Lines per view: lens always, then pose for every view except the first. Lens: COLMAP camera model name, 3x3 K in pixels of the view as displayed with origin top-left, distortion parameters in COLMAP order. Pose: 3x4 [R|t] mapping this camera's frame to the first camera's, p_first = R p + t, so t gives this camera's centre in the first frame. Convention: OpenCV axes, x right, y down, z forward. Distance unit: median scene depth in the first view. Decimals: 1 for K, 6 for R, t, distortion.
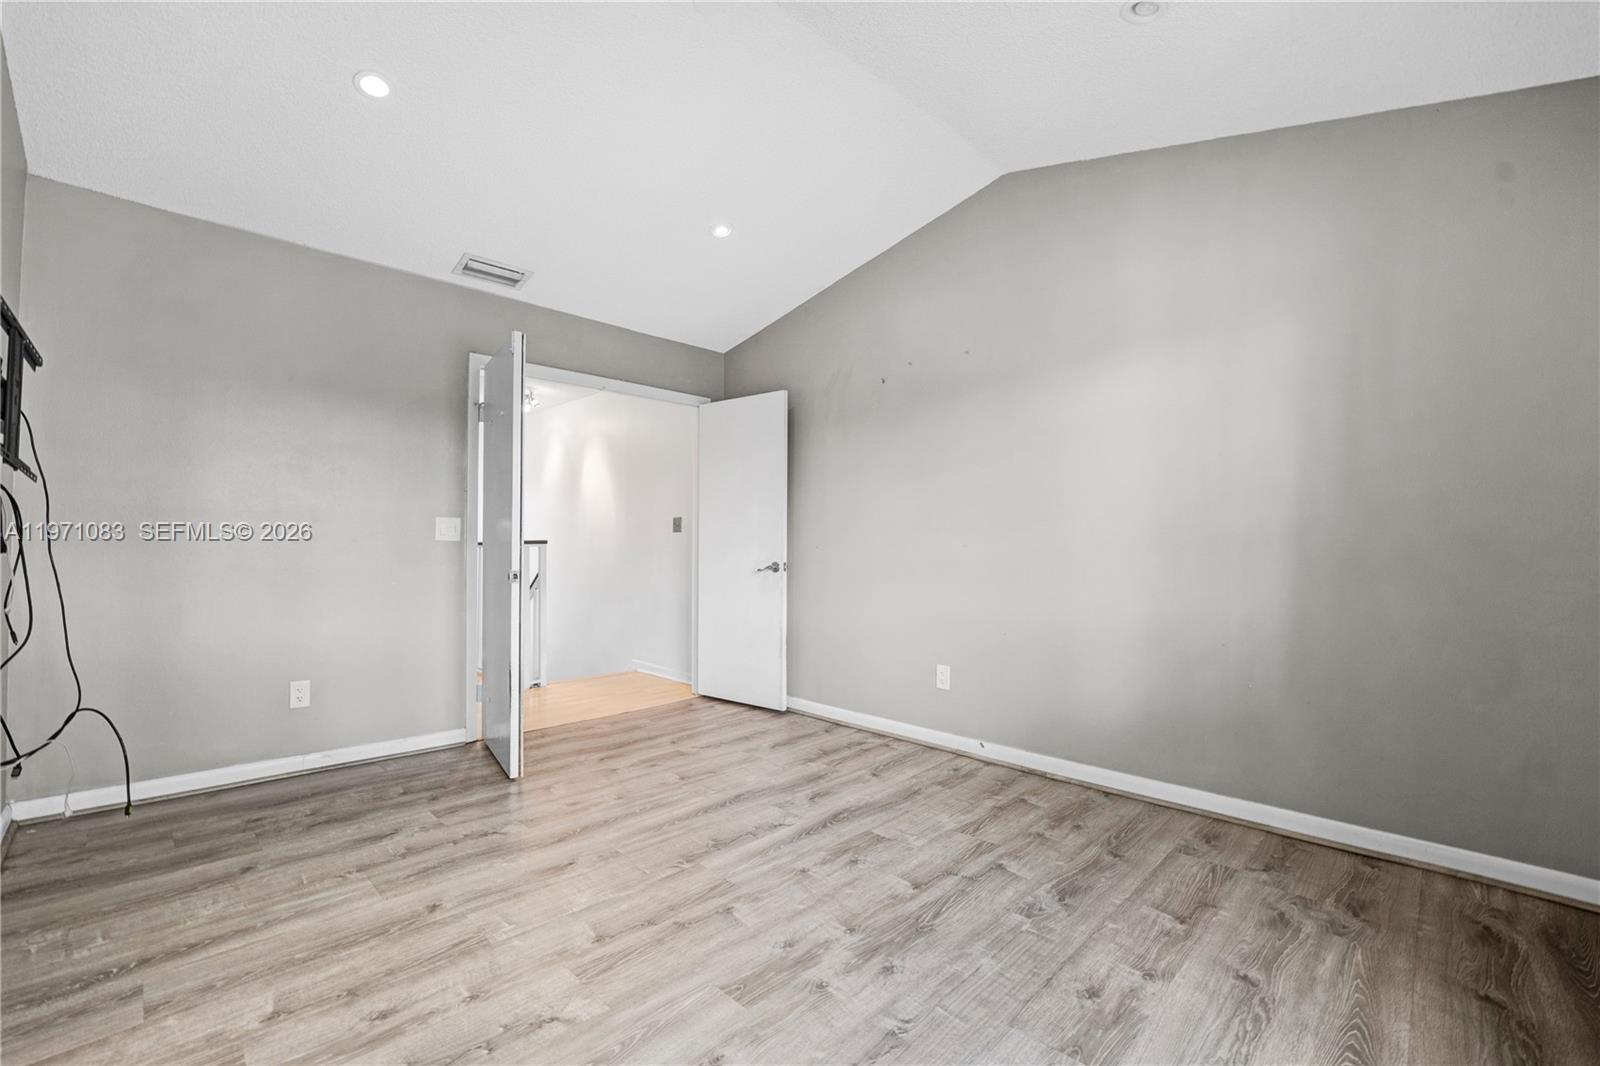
lens RADIAL K [[677.7, 0, 789.0], [0, 677.7, 530.8], [0, 0, 1]] dist [-0.016630, 0.000307]
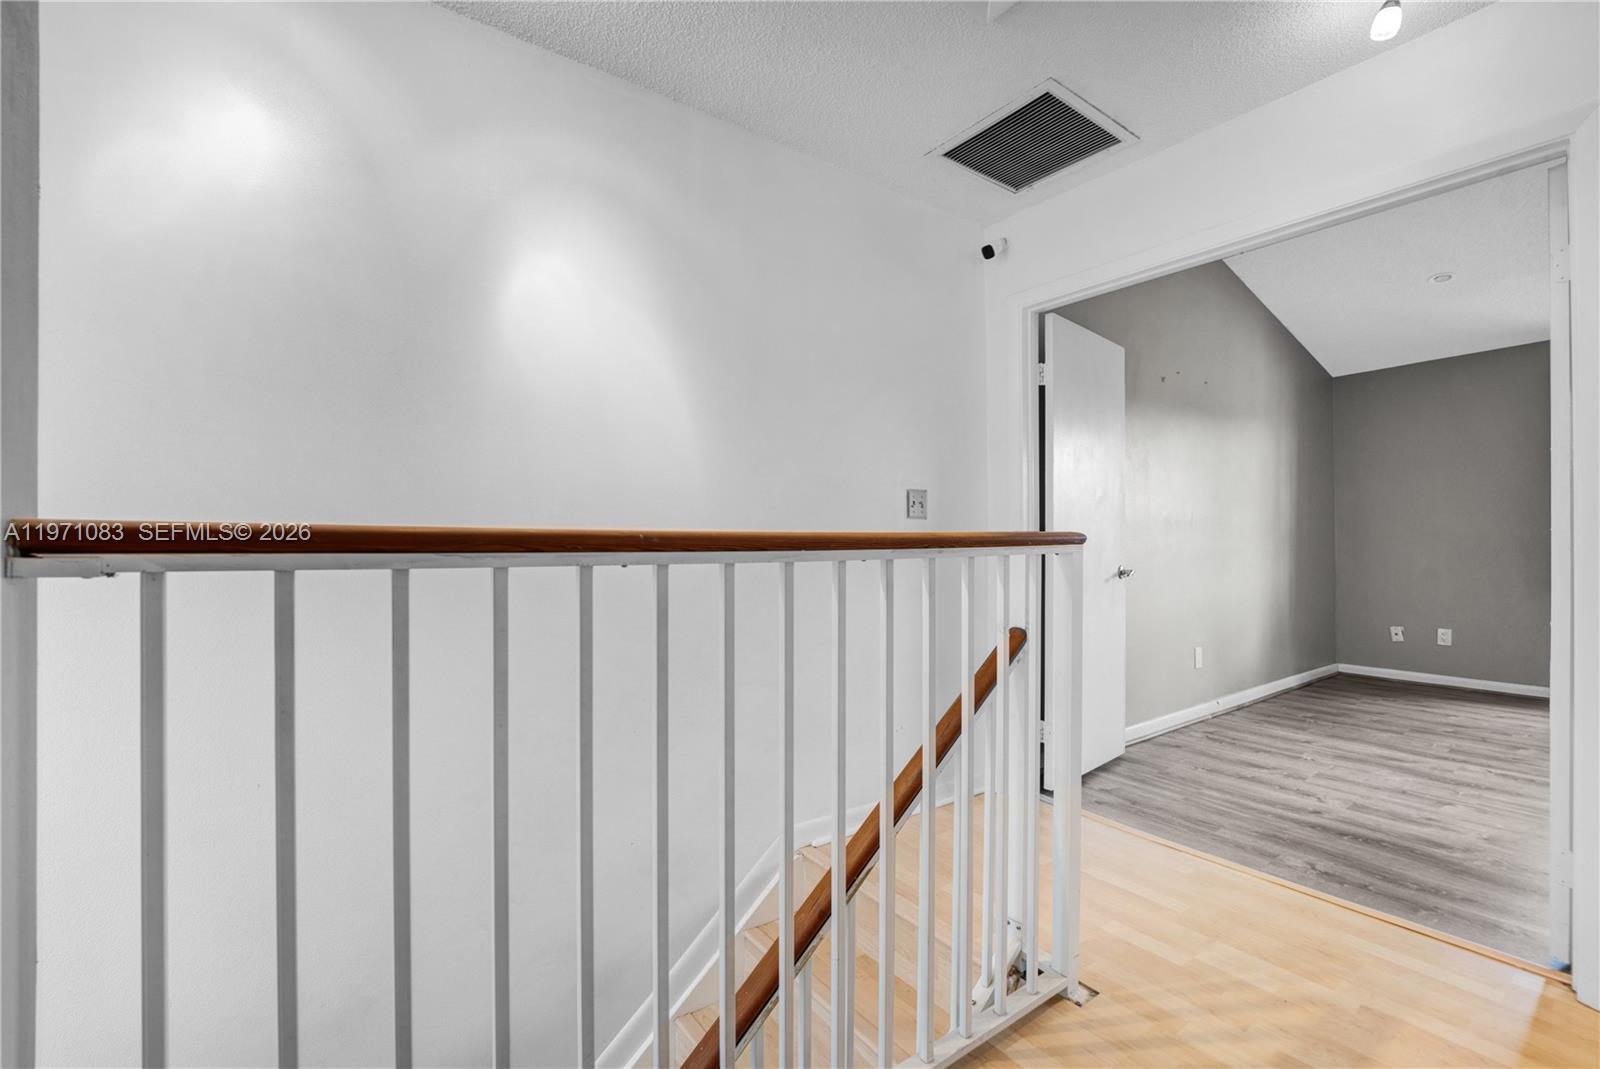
lens RADIAL K [[677.7, 0, 789.0], [0, 677.7, 532.3], [0, 0, 1]] dist [-0.016630, 0.000307]
pose [[0.136738, 0.016233, 0.990474, -0.962912], [-0.027347, 0.999547, -0.012607, 0.028628], [-0.990230, -0.025363, 0.137120, 1.446932]]
